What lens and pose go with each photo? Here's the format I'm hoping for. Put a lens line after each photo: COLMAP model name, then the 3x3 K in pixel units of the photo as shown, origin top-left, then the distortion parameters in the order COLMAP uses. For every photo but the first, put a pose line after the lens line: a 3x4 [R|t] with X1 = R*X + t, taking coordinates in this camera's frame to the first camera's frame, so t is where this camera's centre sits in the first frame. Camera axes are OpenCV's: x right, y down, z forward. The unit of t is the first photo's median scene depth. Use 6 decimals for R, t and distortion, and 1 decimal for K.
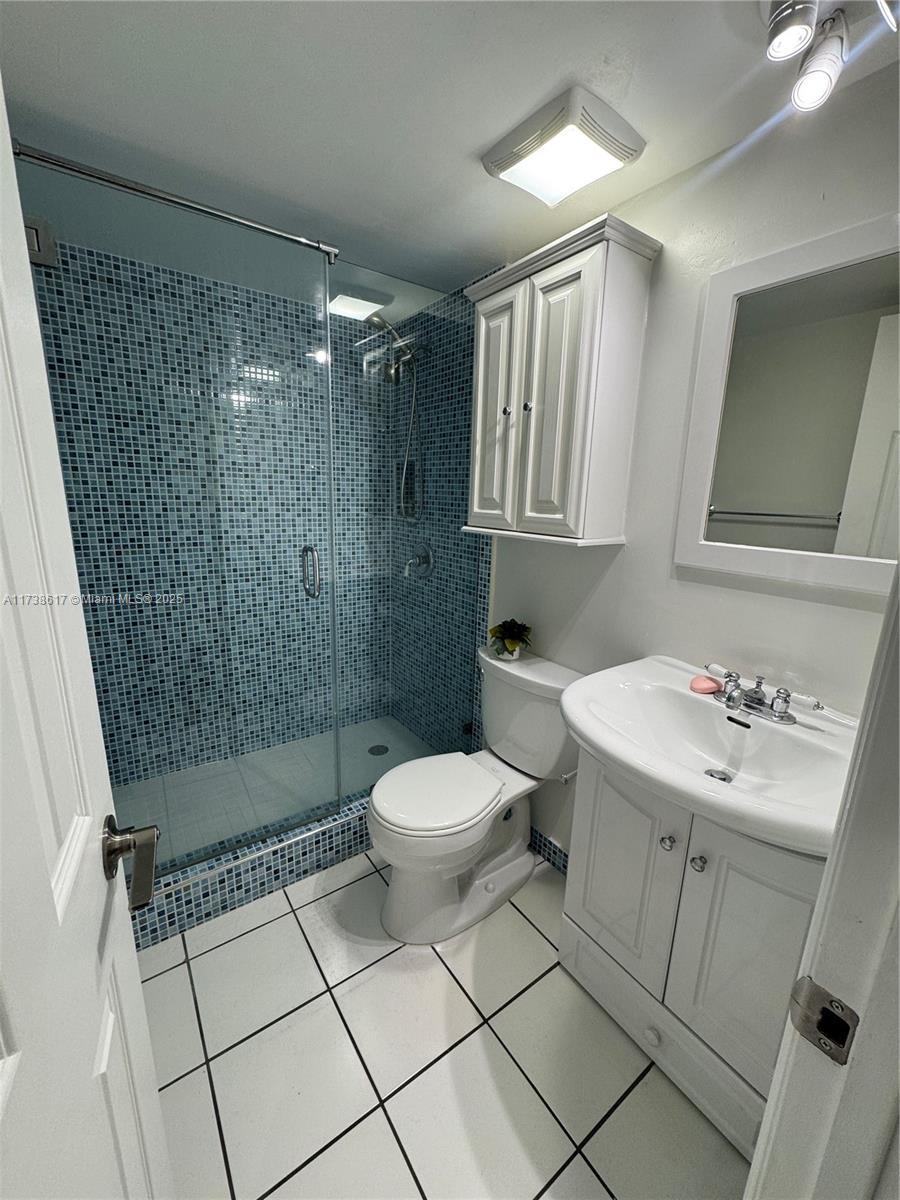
lens RADIAL K [[479.2, 0, 451.4], [0, 479.2, 600.7], [0, 0, 1]] dist [-0.001690, -0.000820]
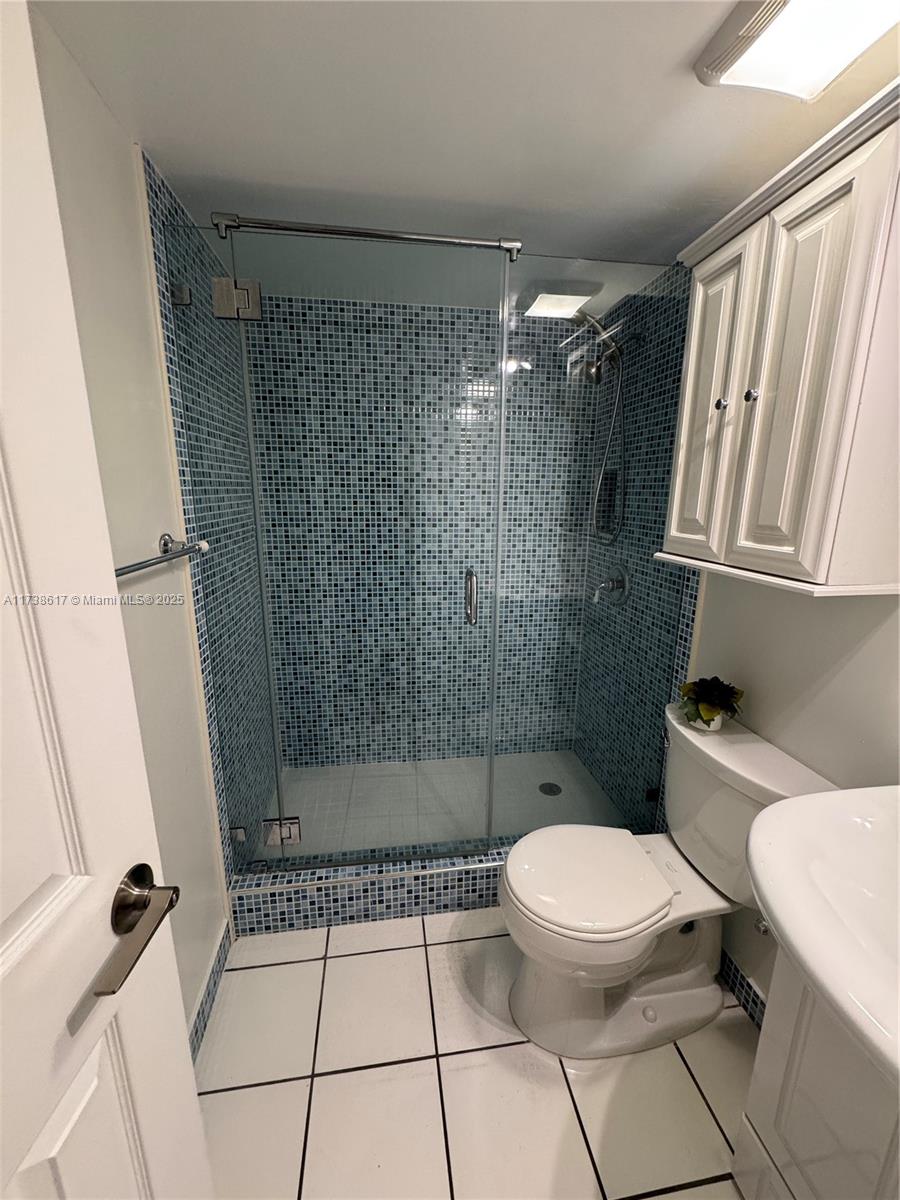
lens RADIAL K [[479.2, 0, 452.2], [0, 479.2, 600.9], [0, 0, 1]] dist [-0.001690, -0.000820]
pose [[0.889408, 0.081111, -0.449861, 0.082936], [-0.084857, 0.996322, 0.011873, -0.051776], [0.449169, 0.027614, 0.893020, 0.126046]]
